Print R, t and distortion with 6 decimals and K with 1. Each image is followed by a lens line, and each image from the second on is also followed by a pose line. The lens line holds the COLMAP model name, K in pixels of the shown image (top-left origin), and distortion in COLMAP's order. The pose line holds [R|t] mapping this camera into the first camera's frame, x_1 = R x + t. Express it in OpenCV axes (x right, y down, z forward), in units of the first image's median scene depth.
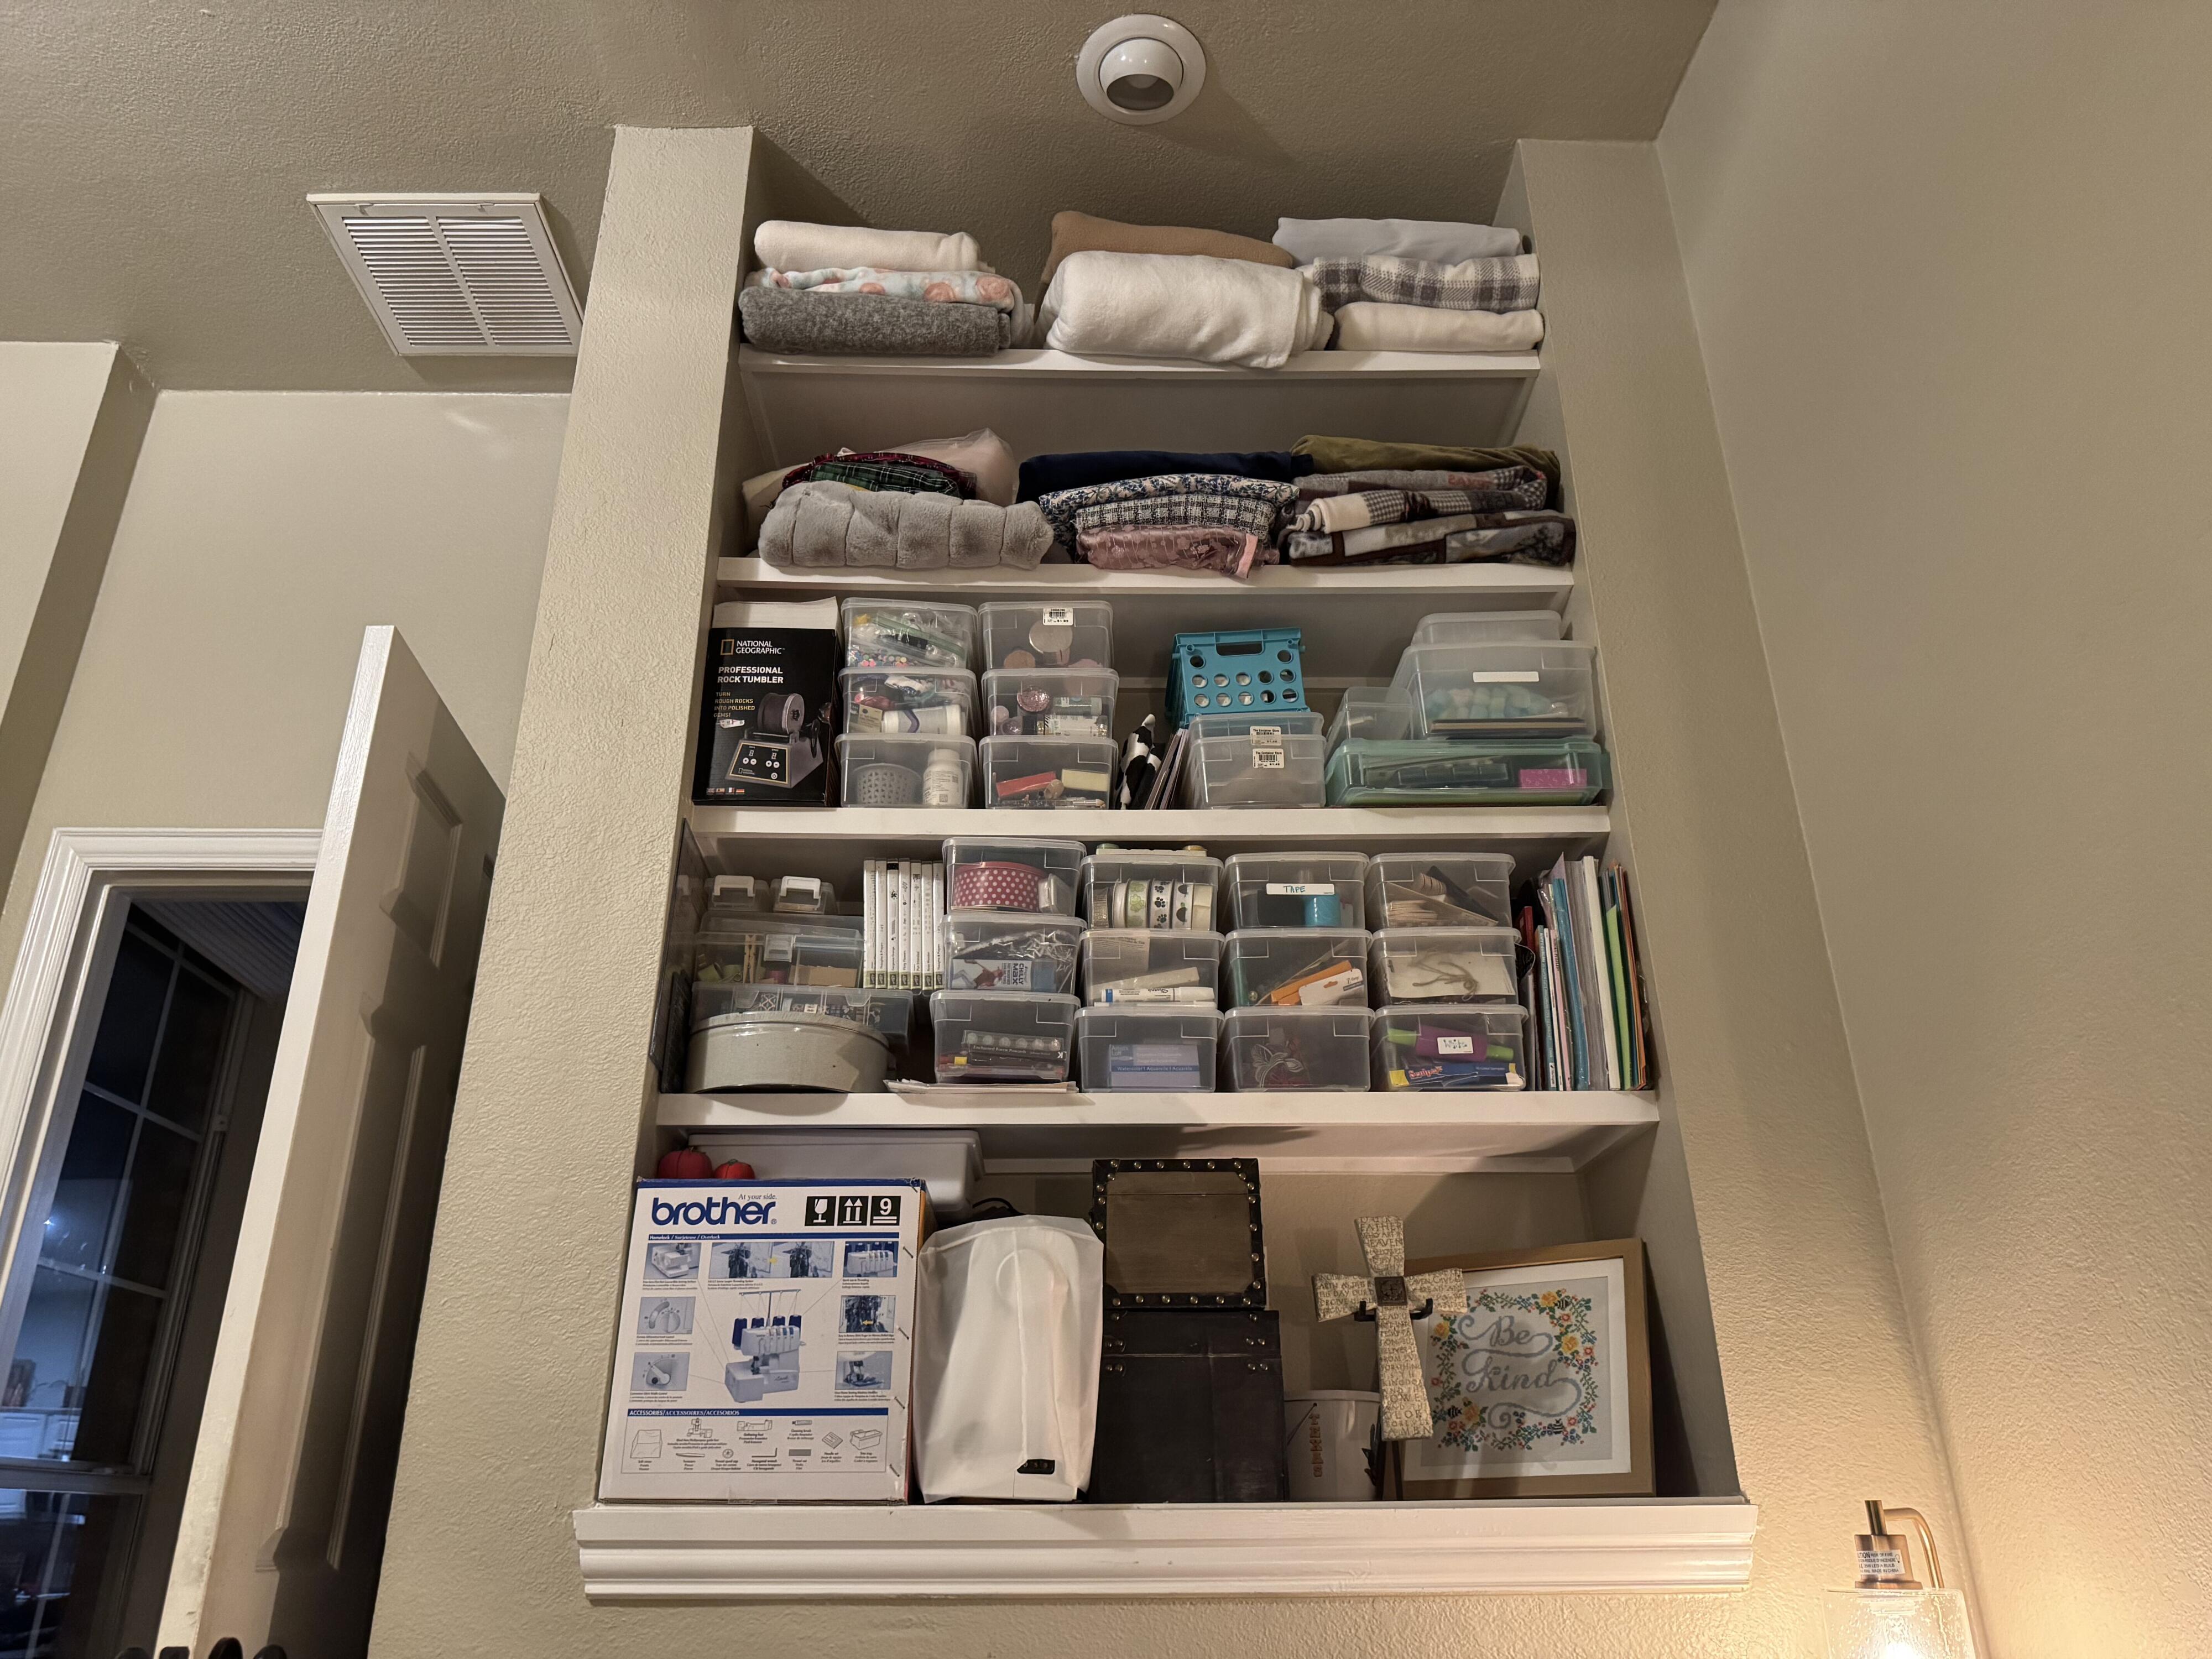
lens RADIAL K [[1545.3, 0, 1106.0], [0, 1545.3, 829.5], [0, 0, 1]] dist [0.153541, -0.194499]
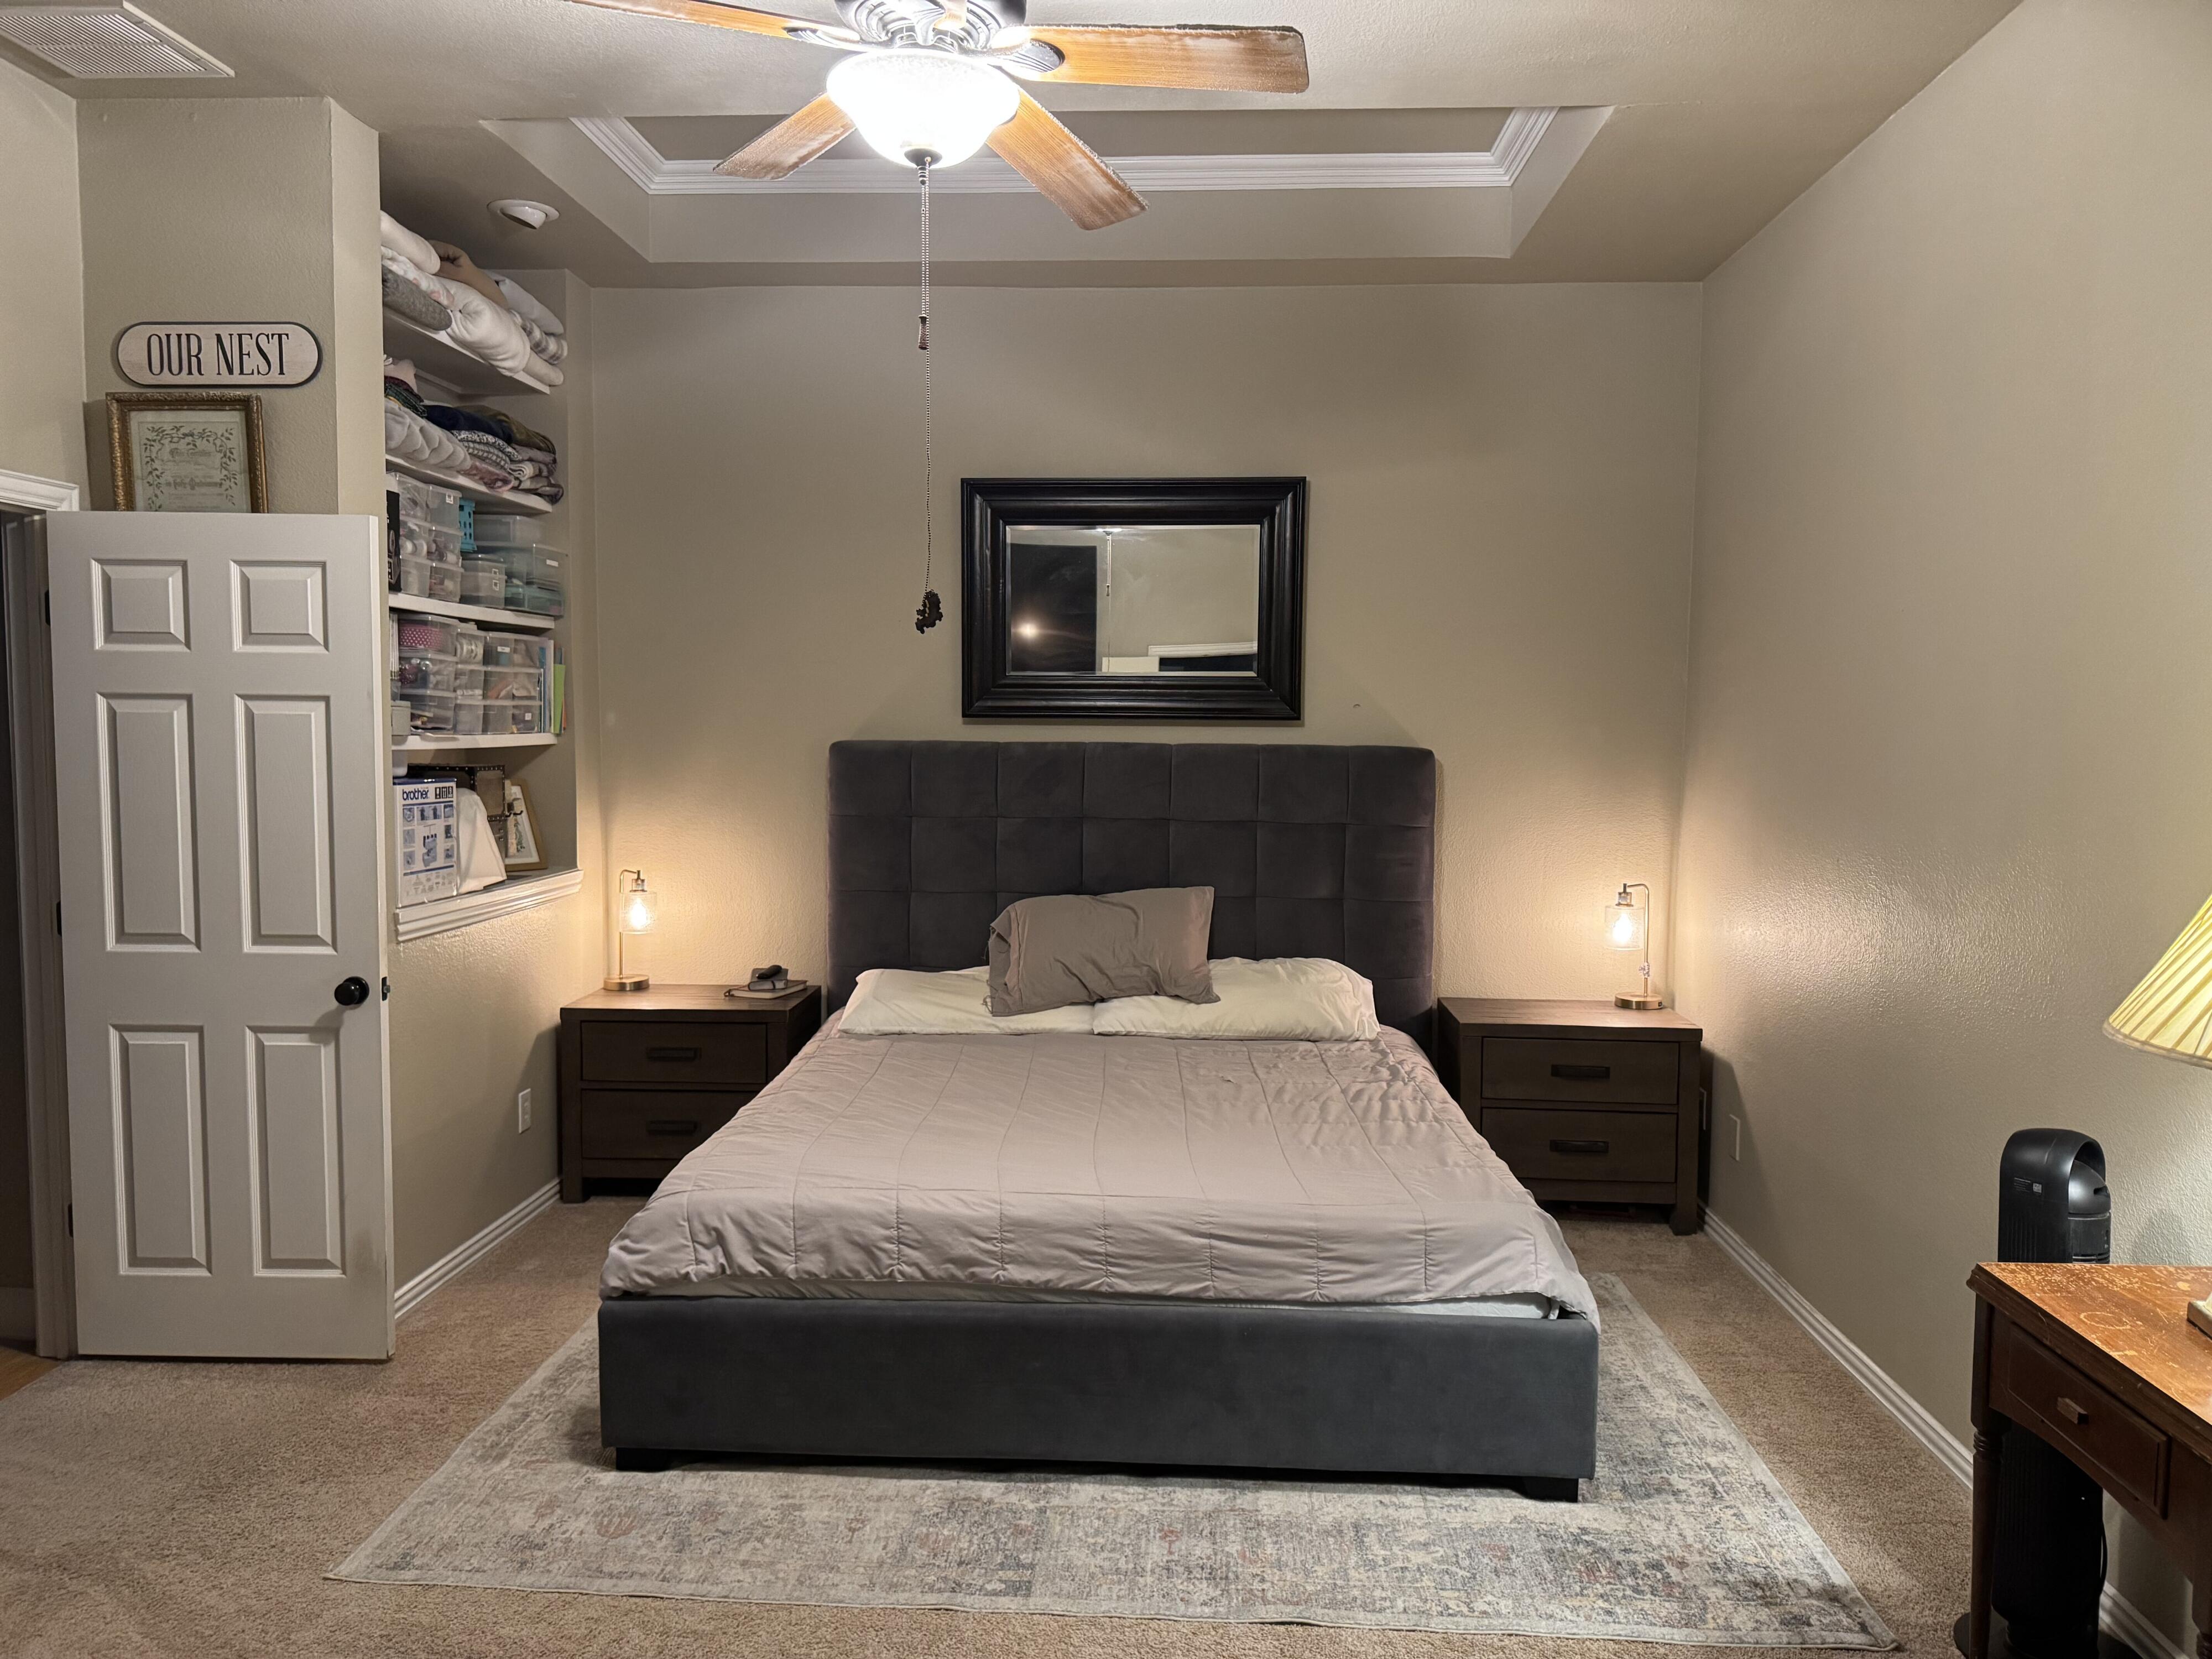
lens RADIAL K [[1545.3, 0, 1106.0], [0, 1545.3, 829.5], [0, 0, 1]] dist [0.153541, -0.194499]
pose [[0.074958, -0.061882, 0.995265, -2.559104], [-0.418976, 0.903747, 0.087747, -0.356230], [-0.904898, -0.423570, 0.041817, -0.066655]]
